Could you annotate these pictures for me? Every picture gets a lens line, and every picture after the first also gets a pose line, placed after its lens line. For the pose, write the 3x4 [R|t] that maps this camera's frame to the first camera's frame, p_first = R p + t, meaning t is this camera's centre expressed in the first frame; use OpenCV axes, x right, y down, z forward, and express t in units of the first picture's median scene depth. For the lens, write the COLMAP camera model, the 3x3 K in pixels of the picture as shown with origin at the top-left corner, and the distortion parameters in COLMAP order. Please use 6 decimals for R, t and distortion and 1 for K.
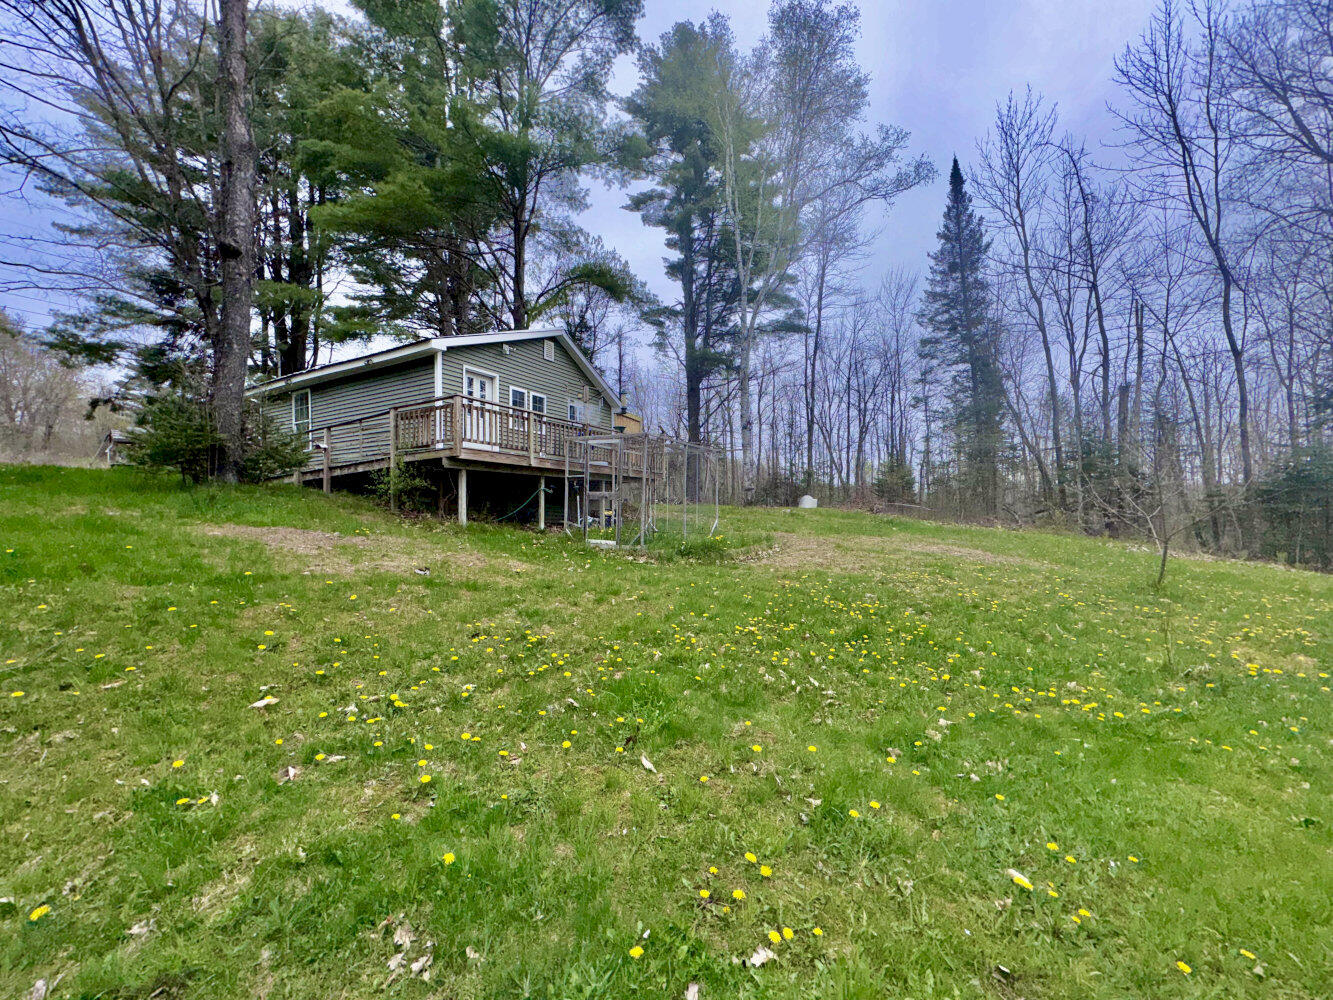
lens RADIAL K [[527.8, 0, 665.8], [0, 527.8, 498.2], [0, 0, 1]] dist [0.002524, 0.000192]
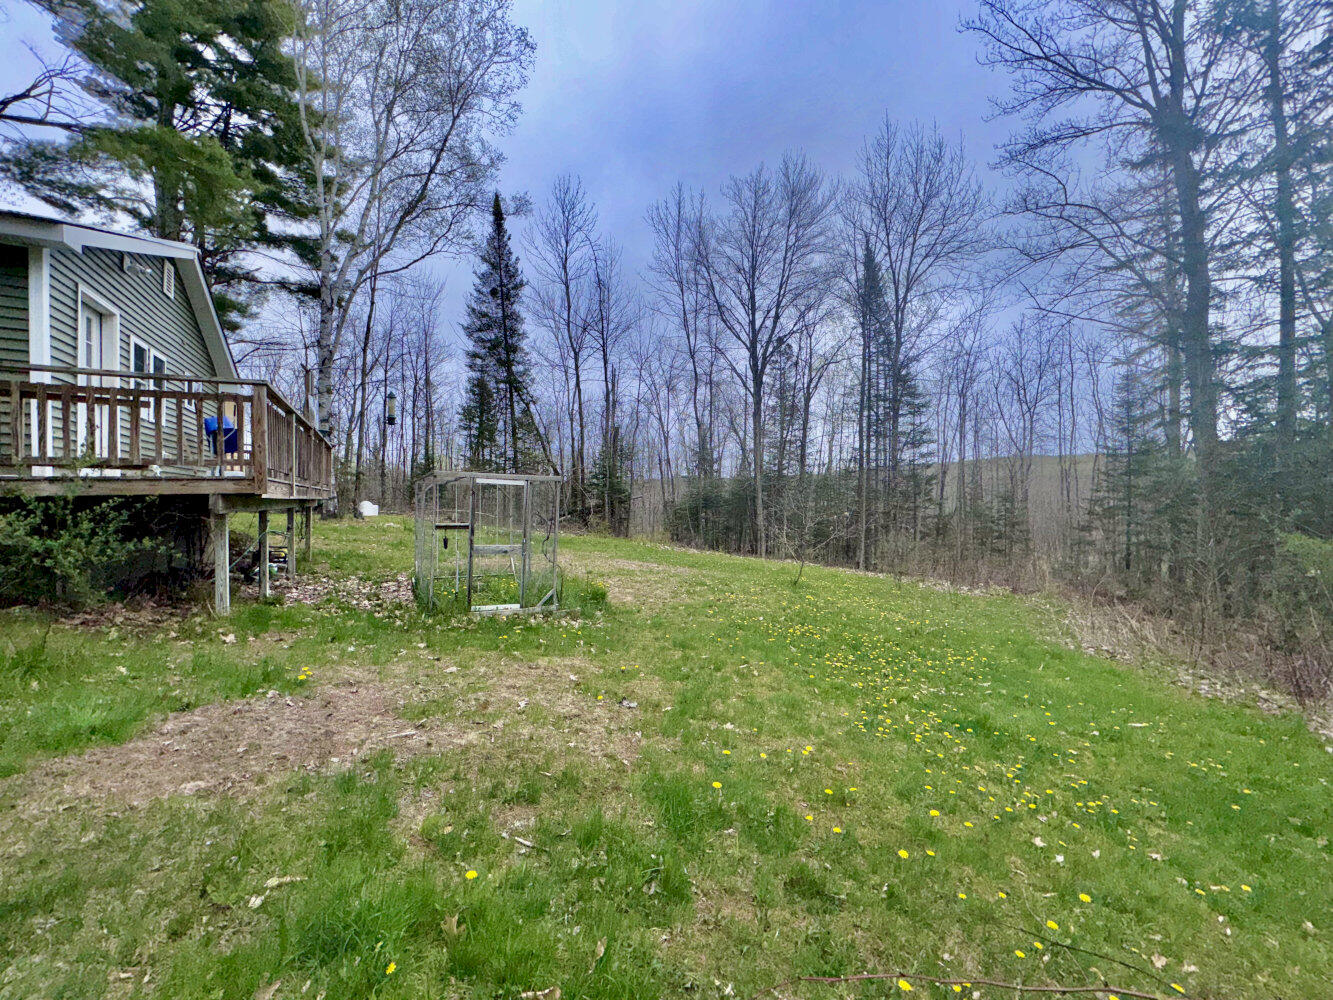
lens RADIAL K [[526.8, 0, 663.9], [0, 526.8, 500.2], [0, 0, 1]] dist [0.001937, 0.000227]
pose [[0.532808, 0.004489, 0.846224, -0.639905], [-0.026320, 0.999590, 0.011270, -0.091675], [-0.845827, -0.028278, 0.532708, 0.354854]]
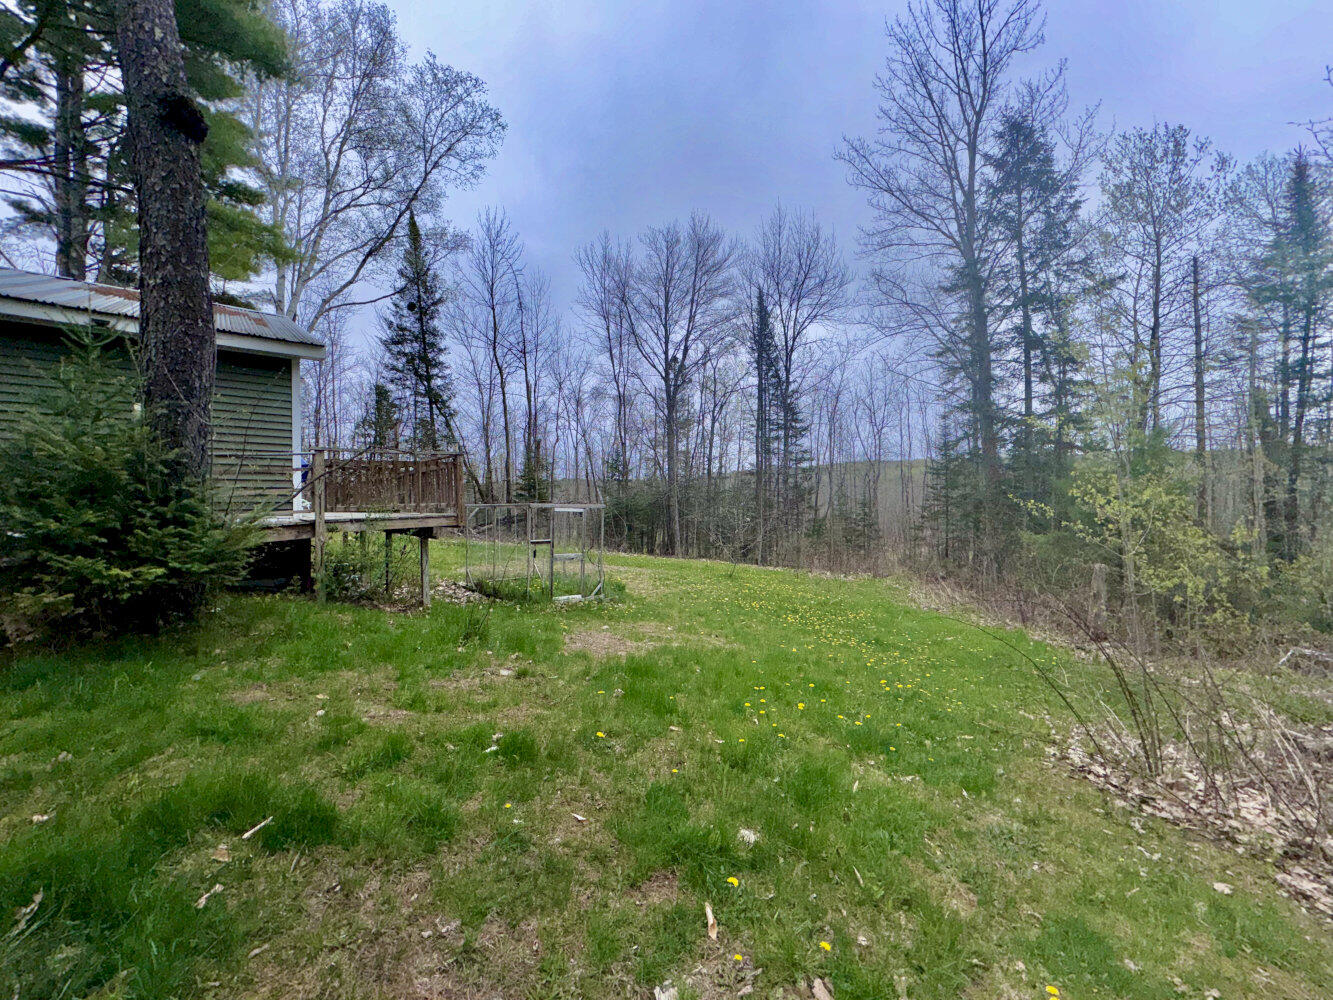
lens RADIAL K [[526.8, 0, 663.9], [0, 526.8, 500.2], [0, 0, 1]] dist [0.001937, 0.000227]
pose [[0.330298, 0.004480, 0.943866, -1.091908], [-0.015743, 0.999876, 0.000763, -0.127790], [-0.943746, -0.015112, 0.330327, 0.415457]]
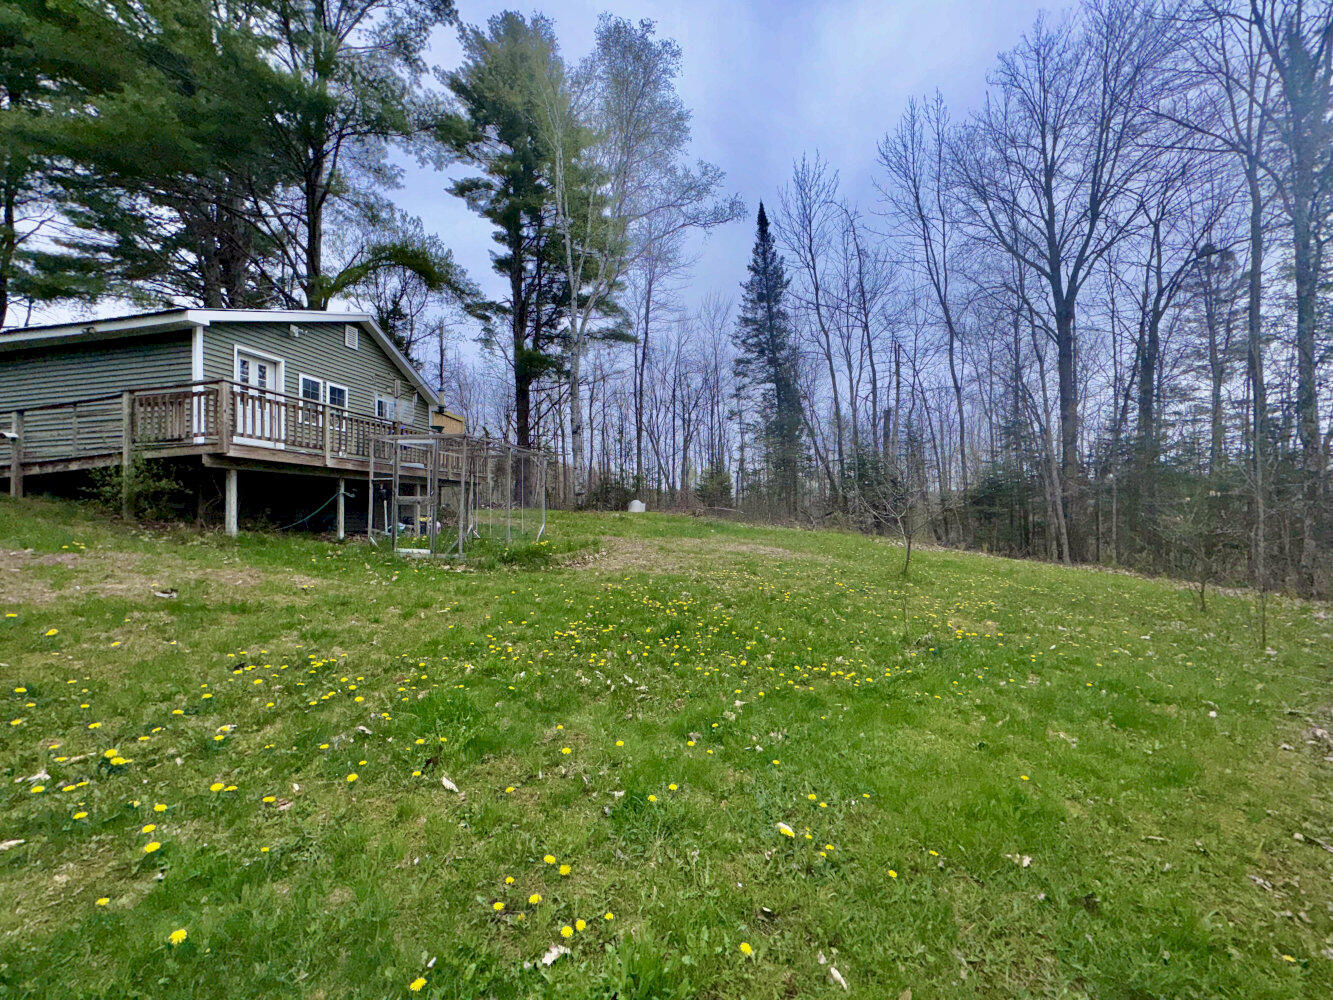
lens RADIAL K [[526.8, 0, 663.9], [0, 526.8, 500.2], [0, 0, 1]] dist [0.001937, 0.000227]
pose [[0.952026, -0.000217, 0.306017, 0.012043], [0.001654, 0.999989, -0.004436, -0.000805], [-0.306013, 0.004729, 0.952016, -0.006428]]
